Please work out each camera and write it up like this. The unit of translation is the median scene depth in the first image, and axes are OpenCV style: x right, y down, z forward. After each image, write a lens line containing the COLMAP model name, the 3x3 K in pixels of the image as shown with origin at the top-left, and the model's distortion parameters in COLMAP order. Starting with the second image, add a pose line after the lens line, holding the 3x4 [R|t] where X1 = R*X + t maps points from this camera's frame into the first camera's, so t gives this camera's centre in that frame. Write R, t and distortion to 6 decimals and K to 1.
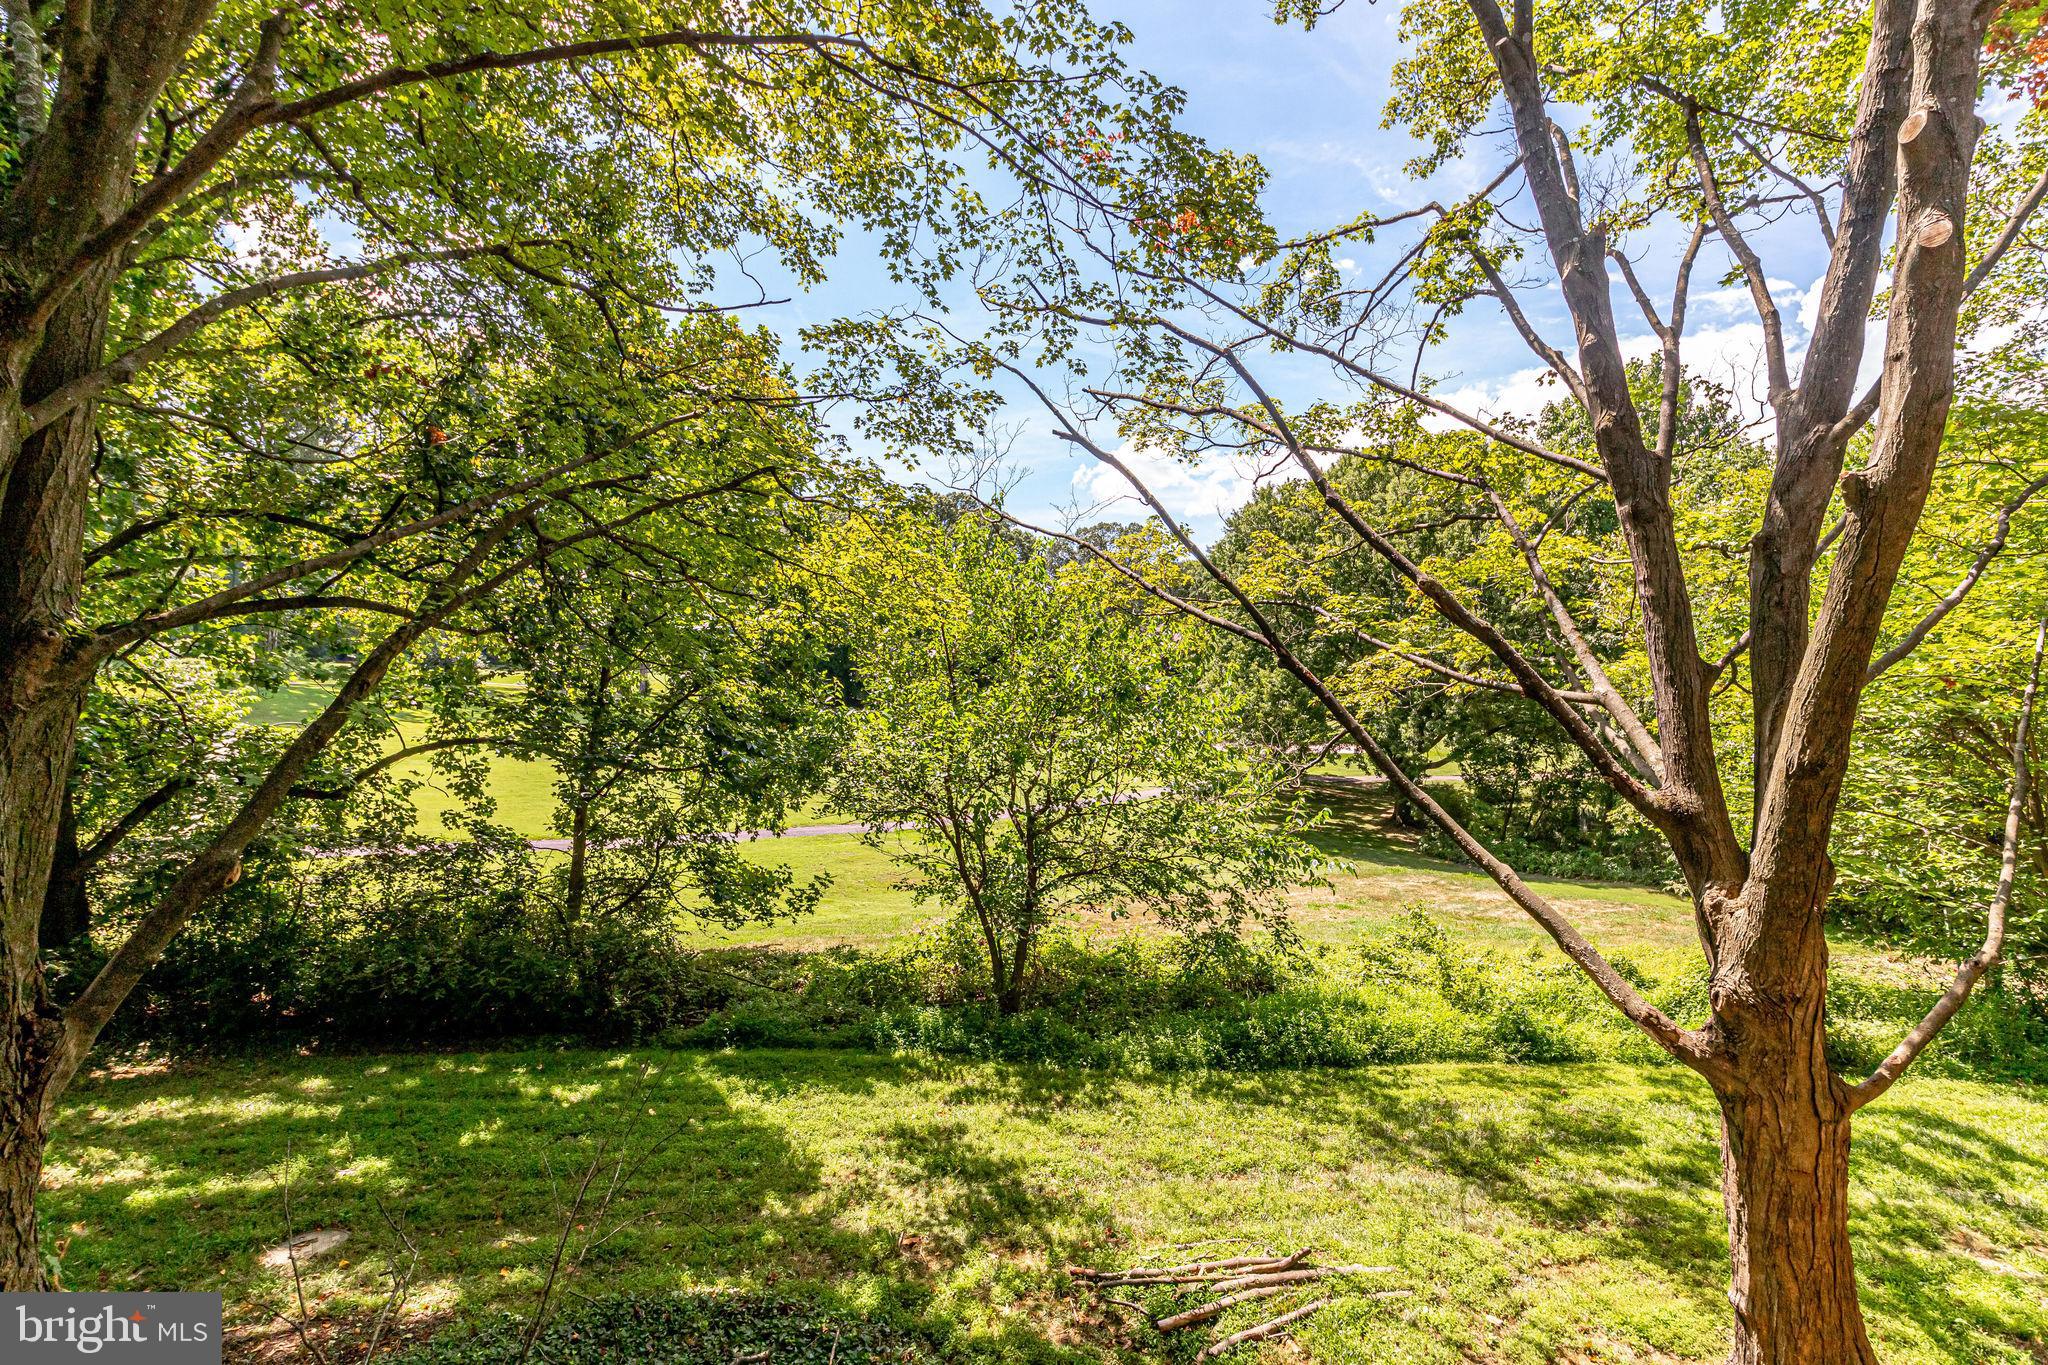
lens RADIAL K [[950.3, 0, 1025.9], [0, 950.3, 679.7], [0, 0, 1]] dist [-0.001446, -0.000027]
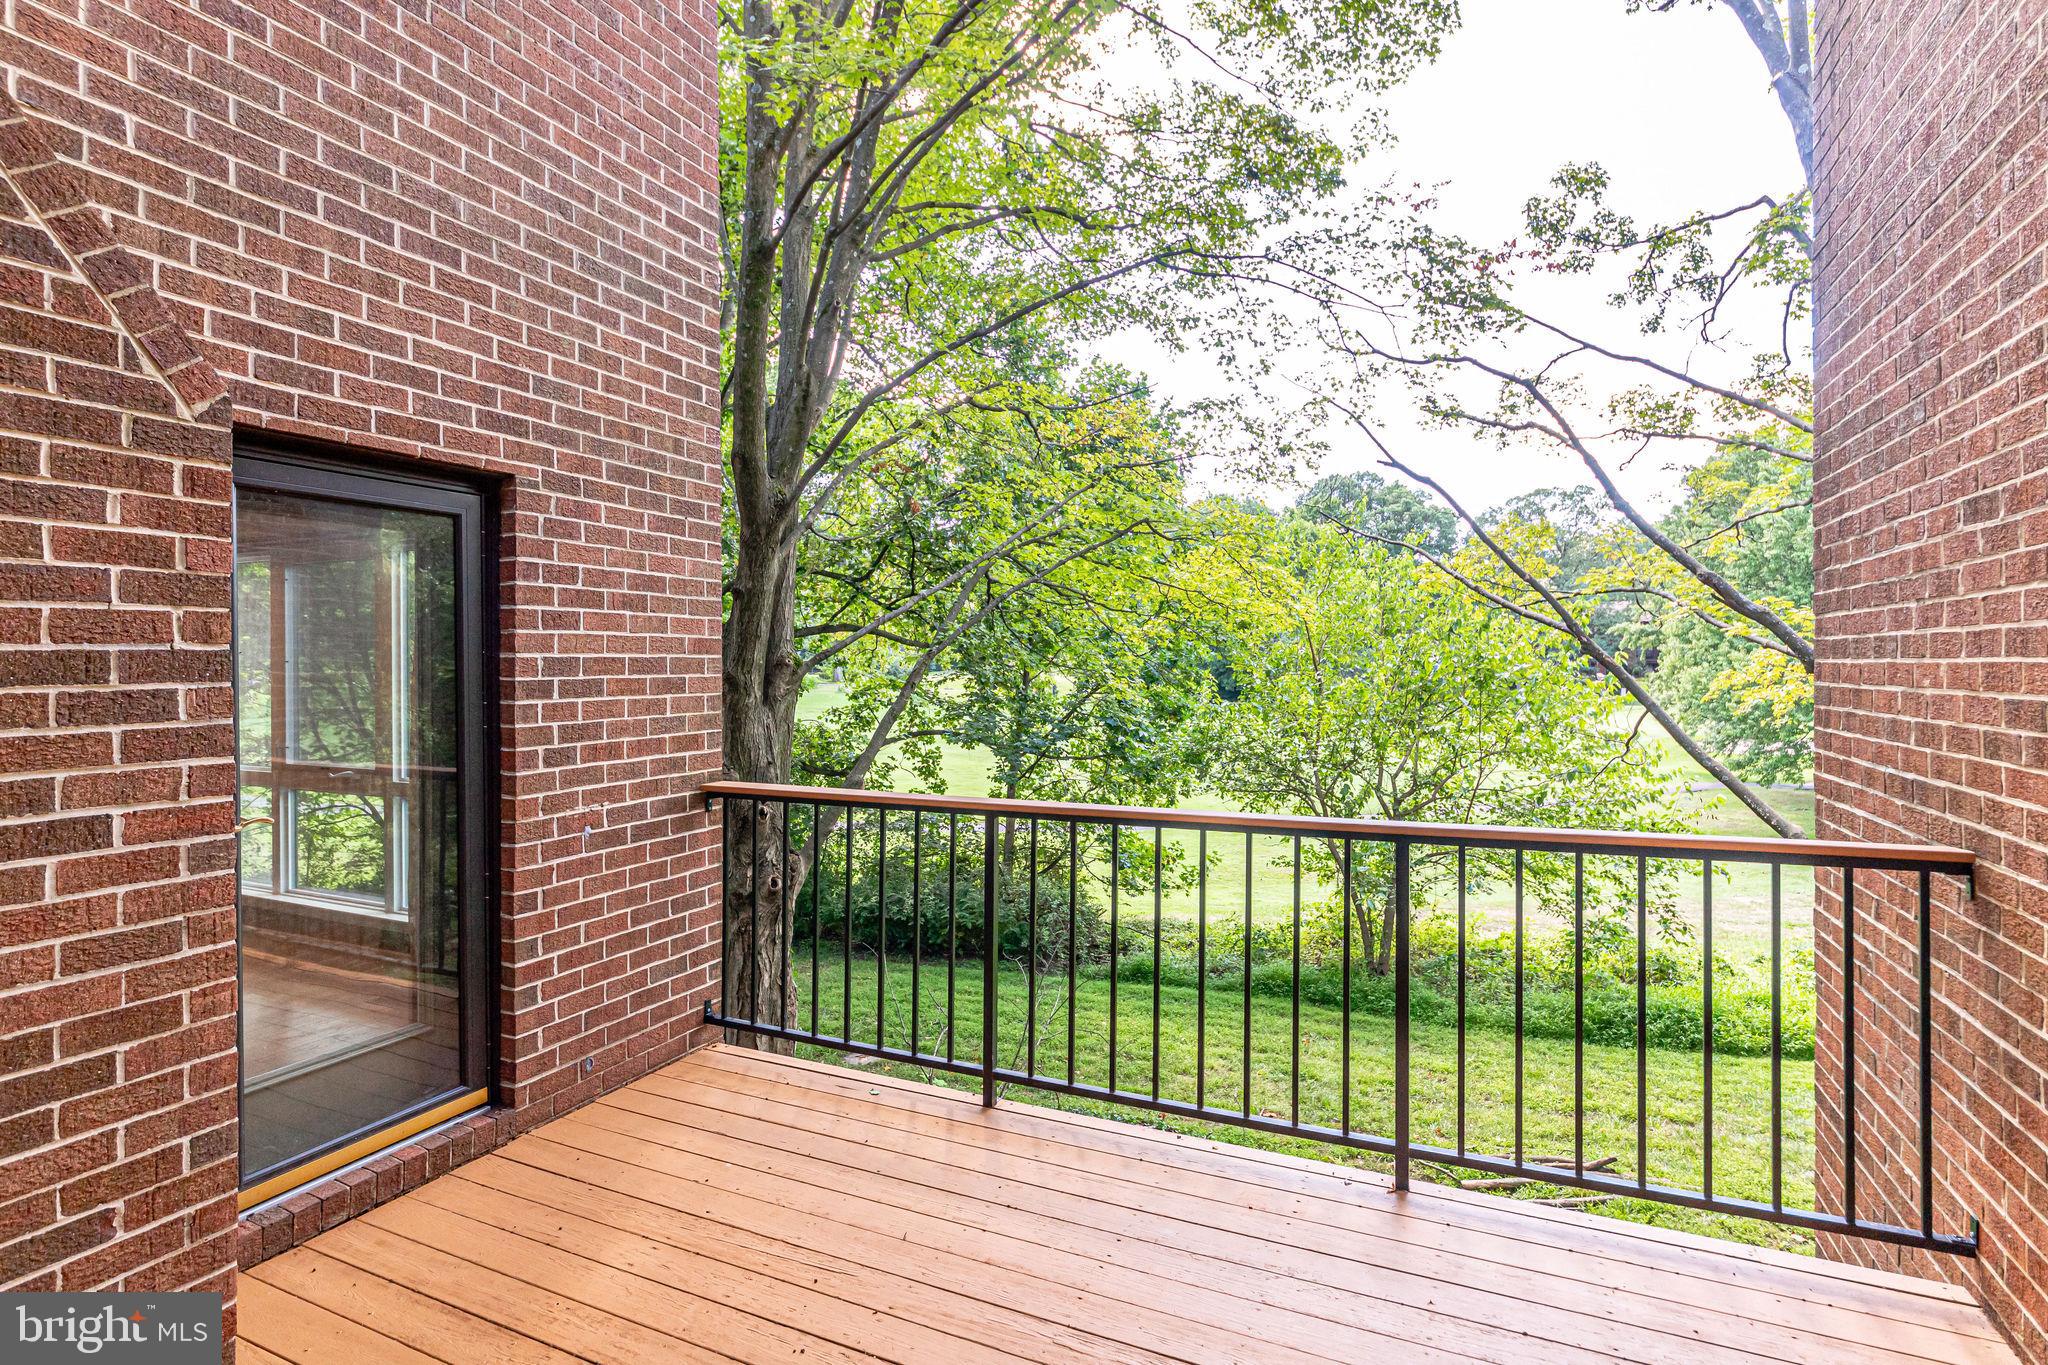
lens RADIAL K [[997.0, 0, 1026.9], [0, 997.0, 669.8], [0, 0, 1]] dist [0.049294, -0.044178]
pose [[0.918989, -0.029670, -0.393166, 0.059036], [0.026562, 0.999558, -0.013344, 0.002070], [0.393388, 0.001820, 0.919371, -0.171602]]
